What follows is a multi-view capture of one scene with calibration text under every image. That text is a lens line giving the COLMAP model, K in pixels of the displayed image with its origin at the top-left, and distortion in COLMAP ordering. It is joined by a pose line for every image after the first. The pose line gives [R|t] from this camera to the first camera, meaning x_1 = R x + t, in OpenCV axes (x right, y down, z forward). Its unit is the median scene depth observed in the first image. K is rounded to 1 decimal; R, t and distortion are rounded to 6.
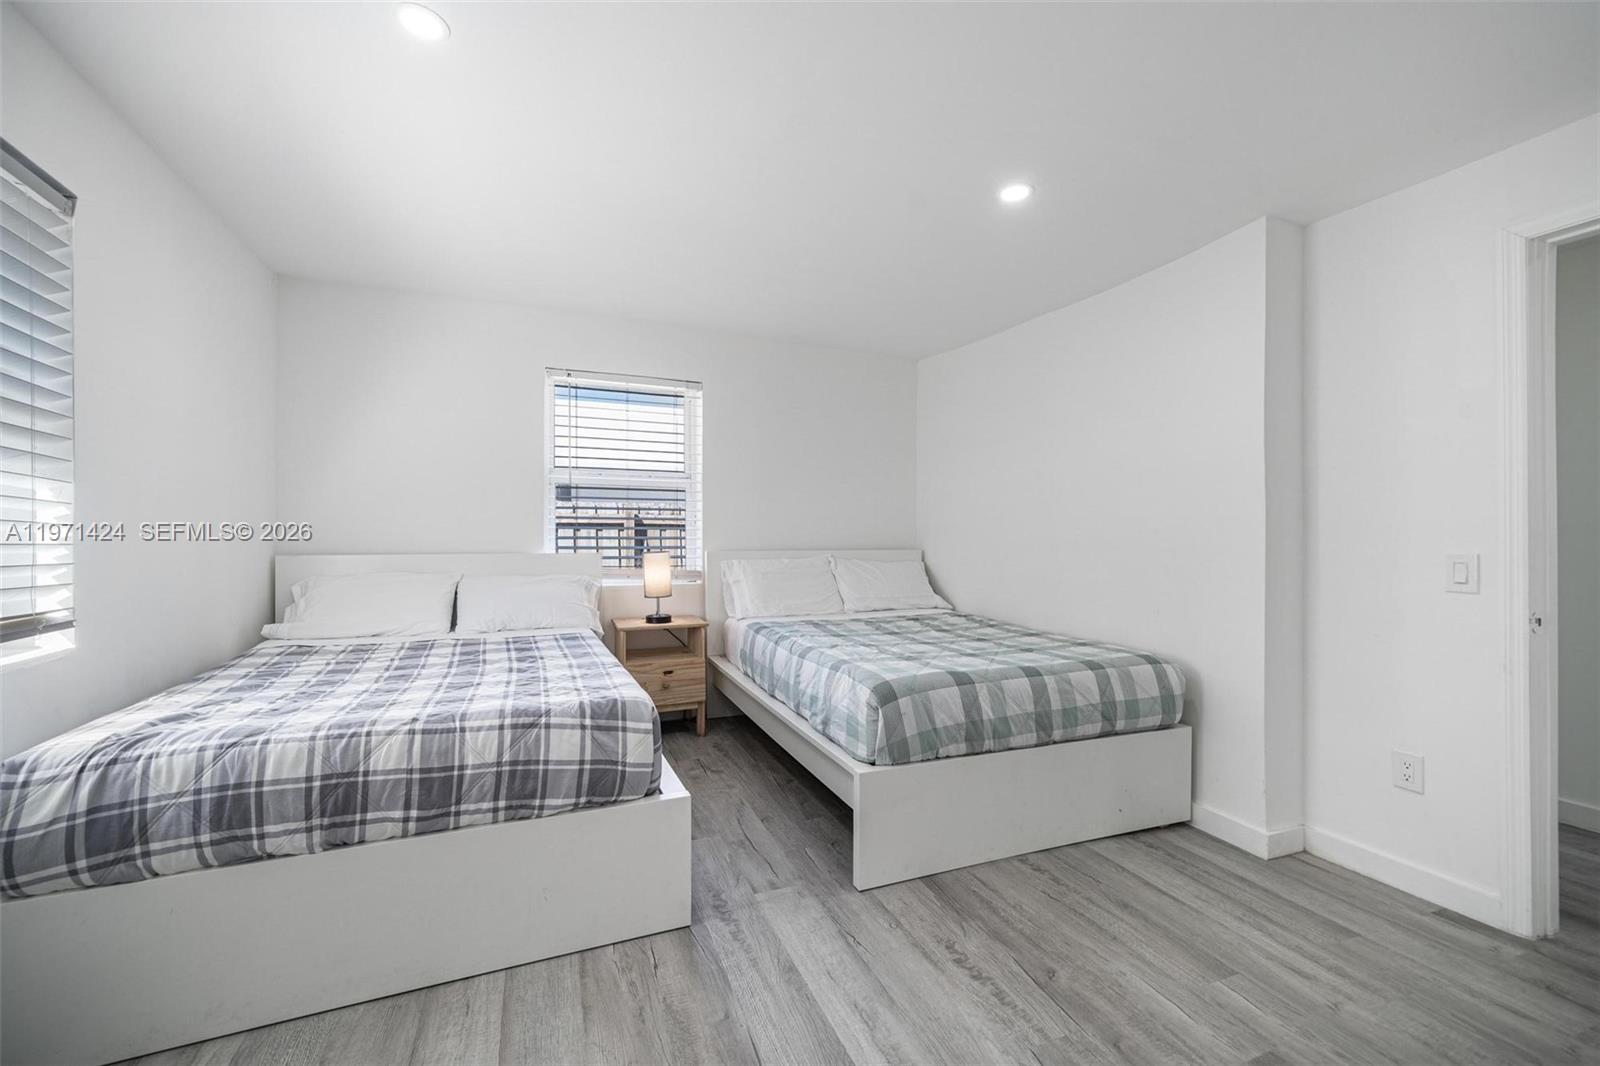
lens RADIAL K [[626.3, 0, 800.0], [0, 626.3, 533.0], [0, 0, 1]] dist [0.001161, 0.000120]
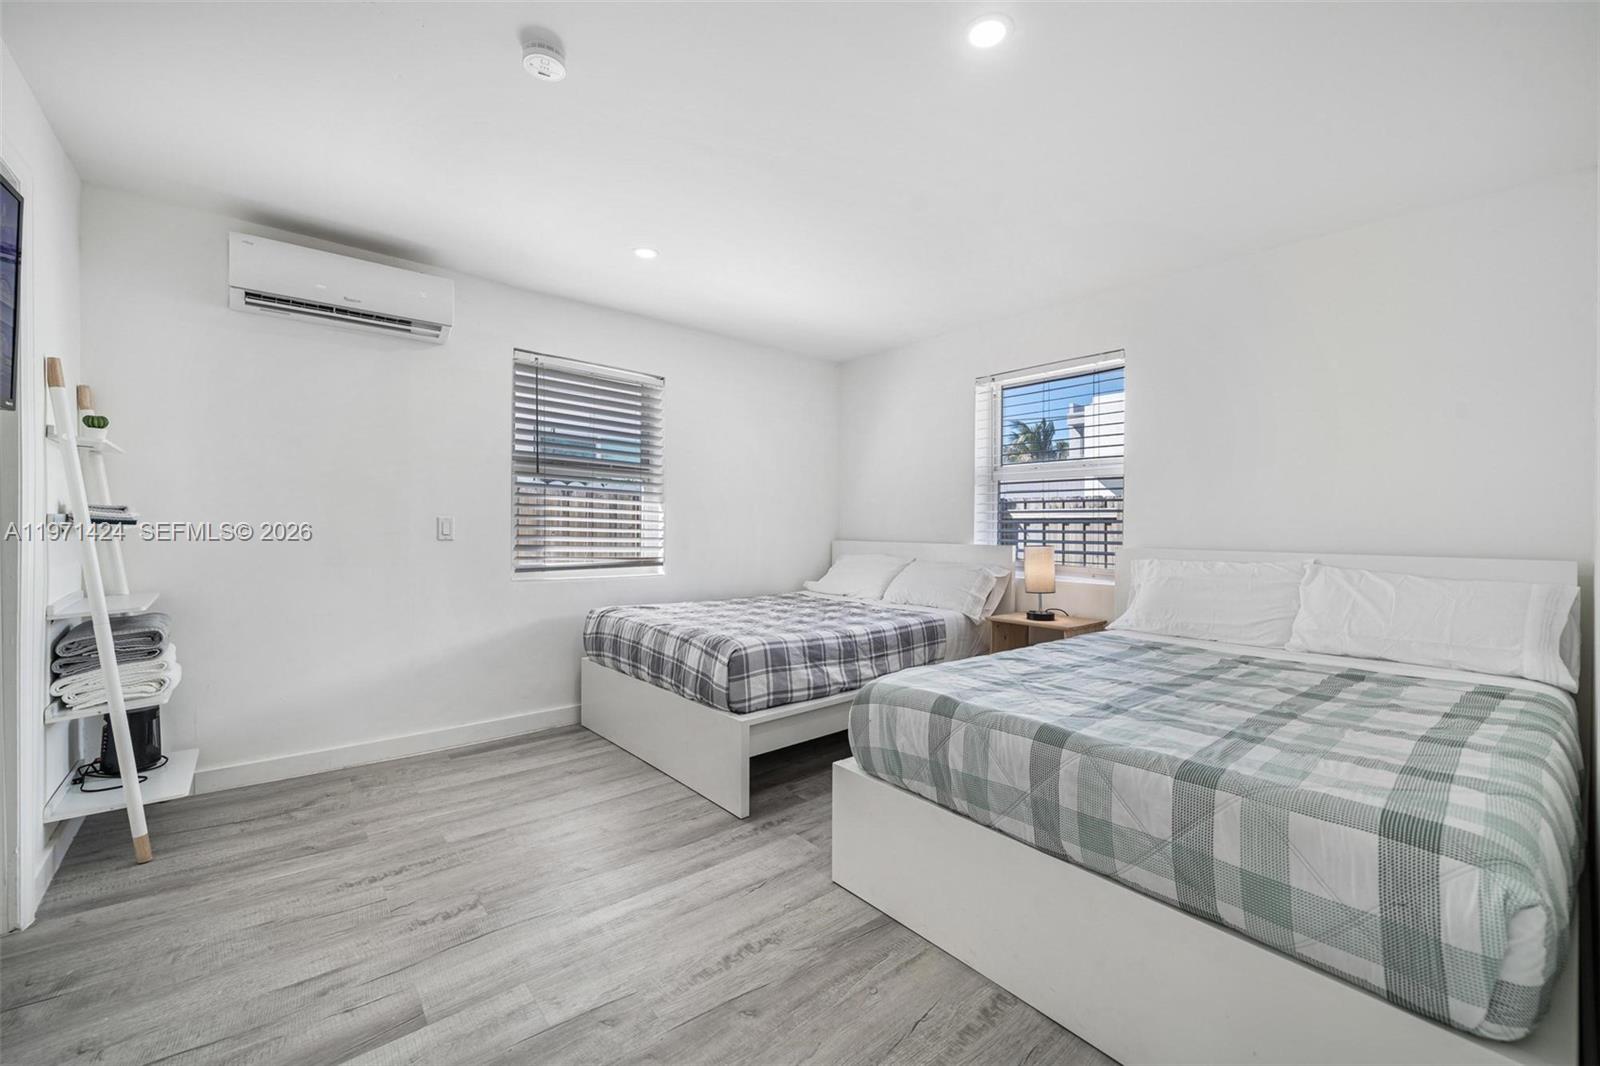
lens RADIAL K [[626.3, 0, 800.0], [0, 626.3, 533.0], [0, 0, 1]] dist [0.001161, 0.000120]
pose [[0.329457, 0.007387, -0.944142, 1.136729], [-0.004468, 0.999970, 0.006264, 0.012614], [0.944160, 0.002155, 0.329480, 0.694320]]
